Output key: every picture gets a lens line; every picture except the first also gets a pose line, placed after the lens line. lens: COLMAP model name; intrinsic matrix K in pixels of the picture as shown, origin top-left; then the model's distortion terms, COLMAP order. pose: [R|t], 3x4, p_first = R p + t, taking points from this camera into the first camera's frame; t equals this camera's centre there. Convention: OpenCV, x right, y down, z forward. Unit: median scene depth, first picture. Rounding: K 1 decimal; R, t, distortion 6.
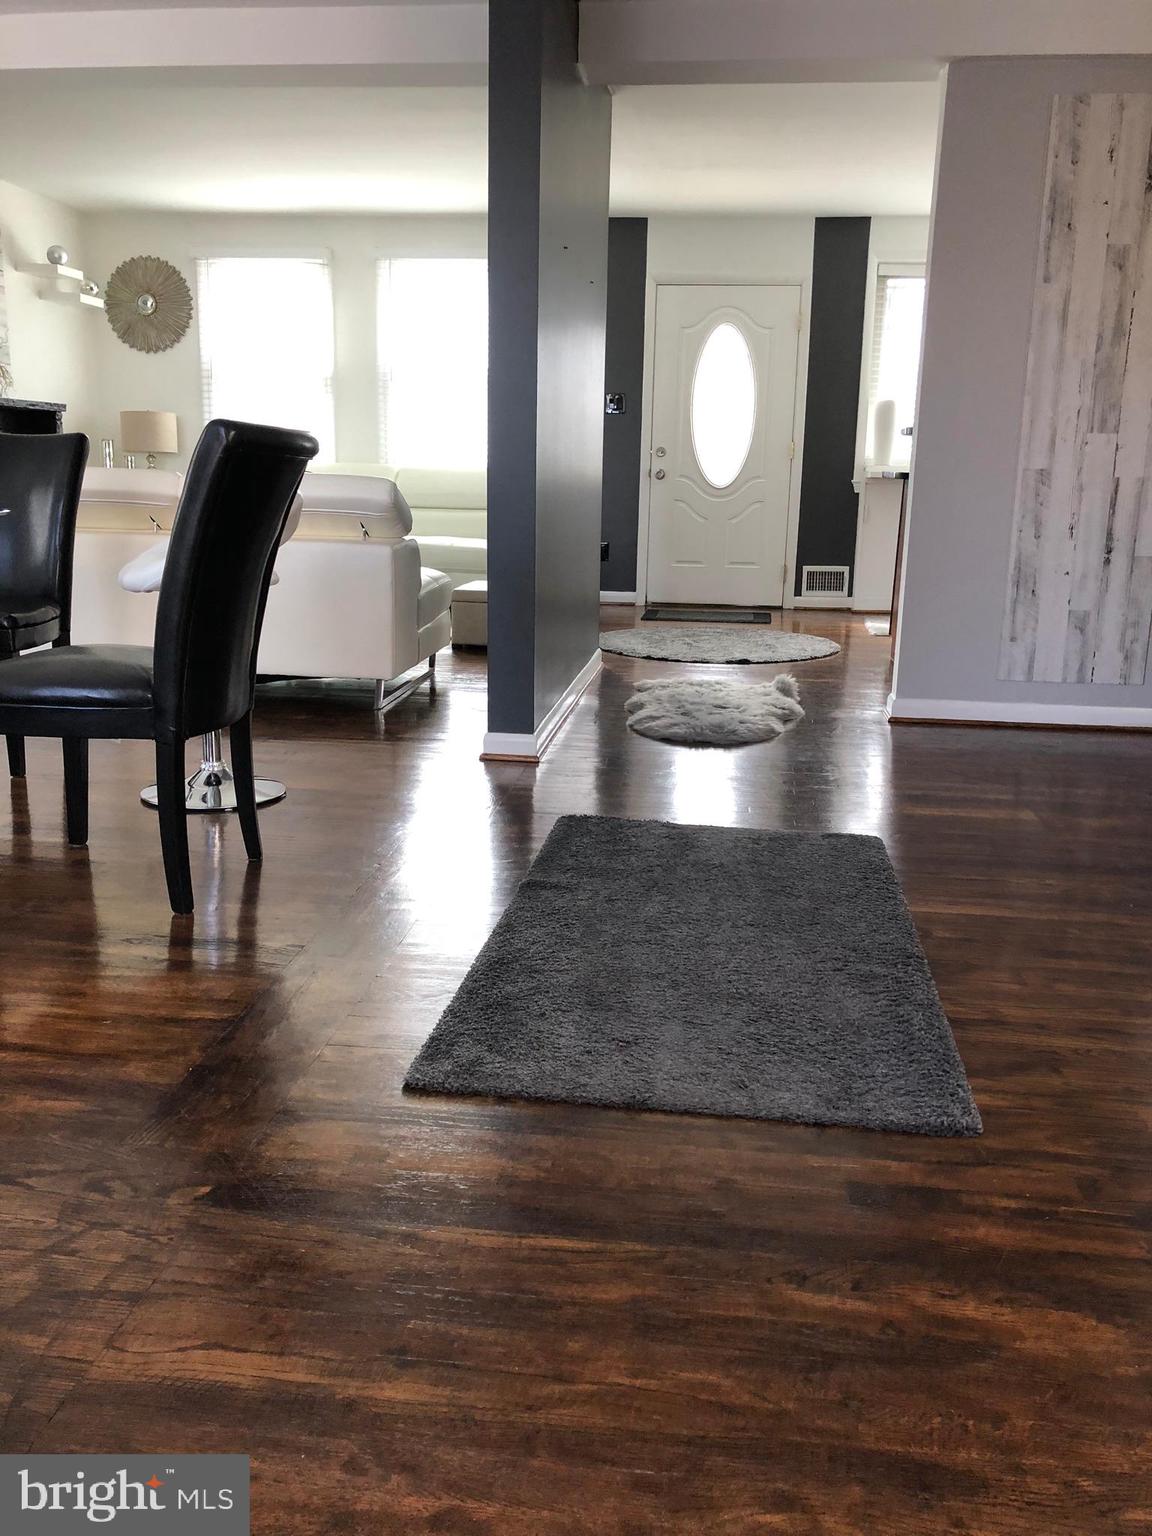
lens RADIAL K [[1240.1, 0, 576.0], [0, 1240.1, 768.0], [0, 0, 1]] dist [0.080043, -0.148806]
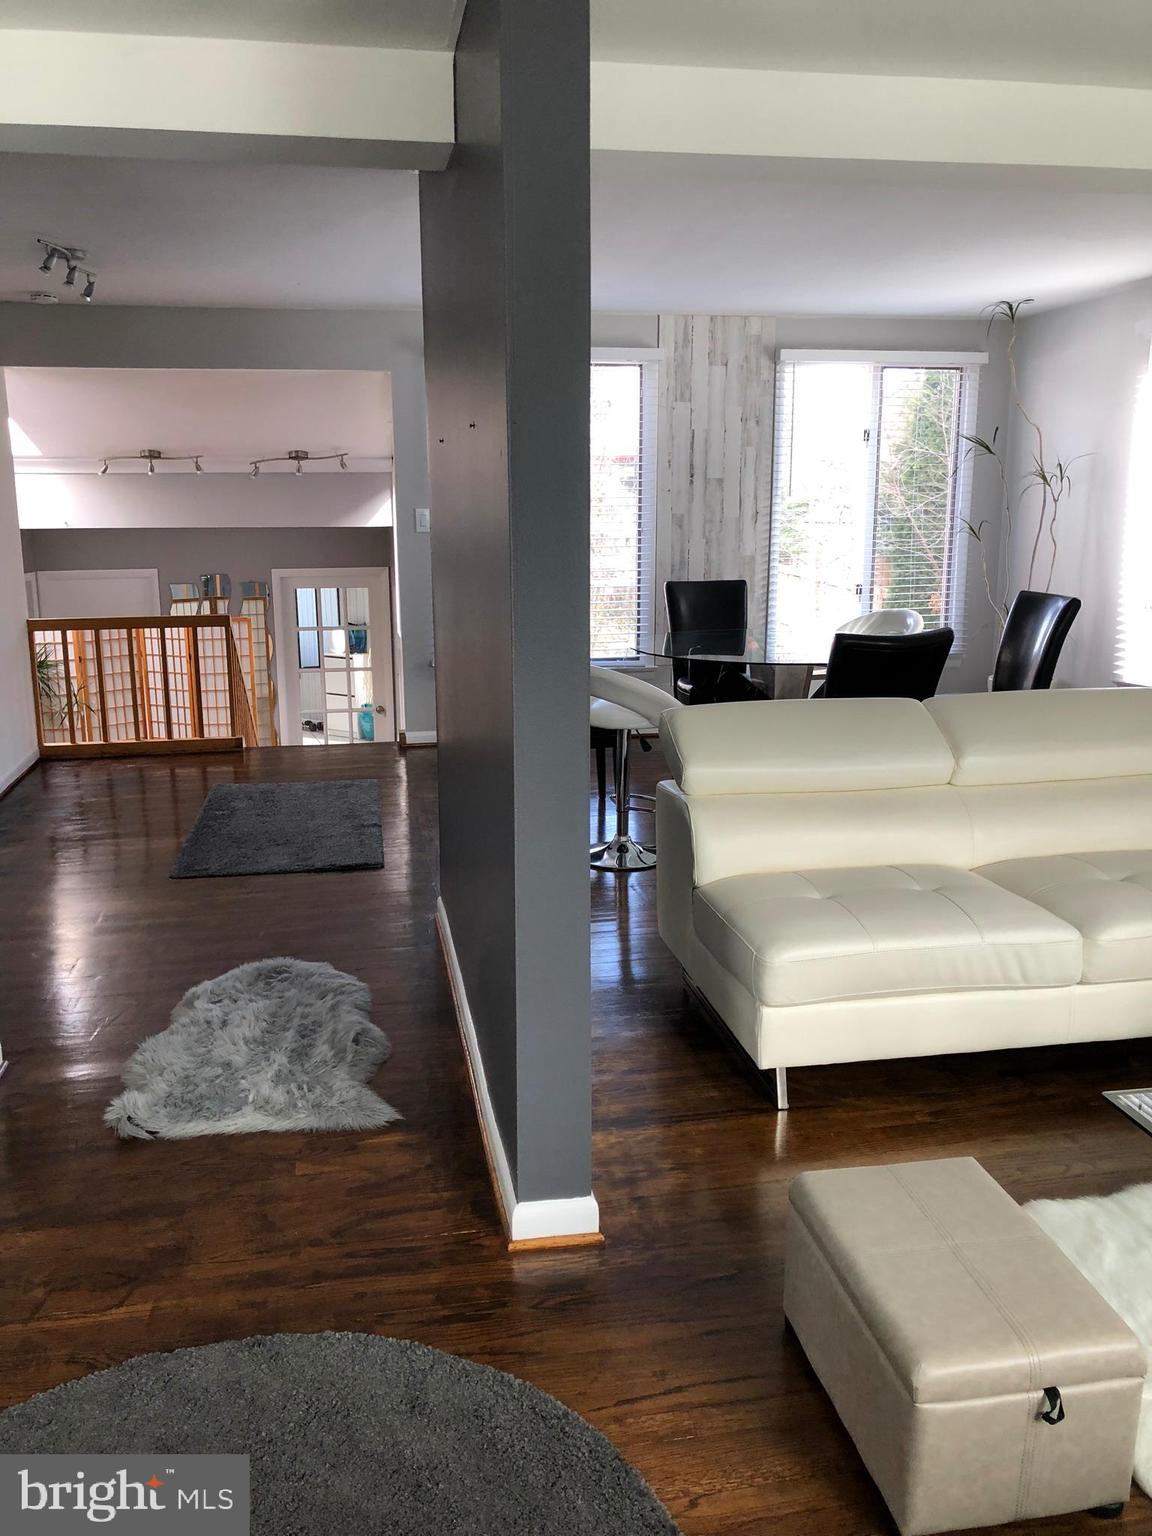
lens RADIAL K [[1240.1, 0, 576.0], [0, 1240.1, 768.0], [0, 0, 1]] dist [0.080043, -0.148806]
pose [[0.955289, -0.083116, 0.283751, -0.207274], [0.081542, 0.996518, 0.017376, 0.163716], [-0.284207, 0.006539, 0.958741, -0.501706]]
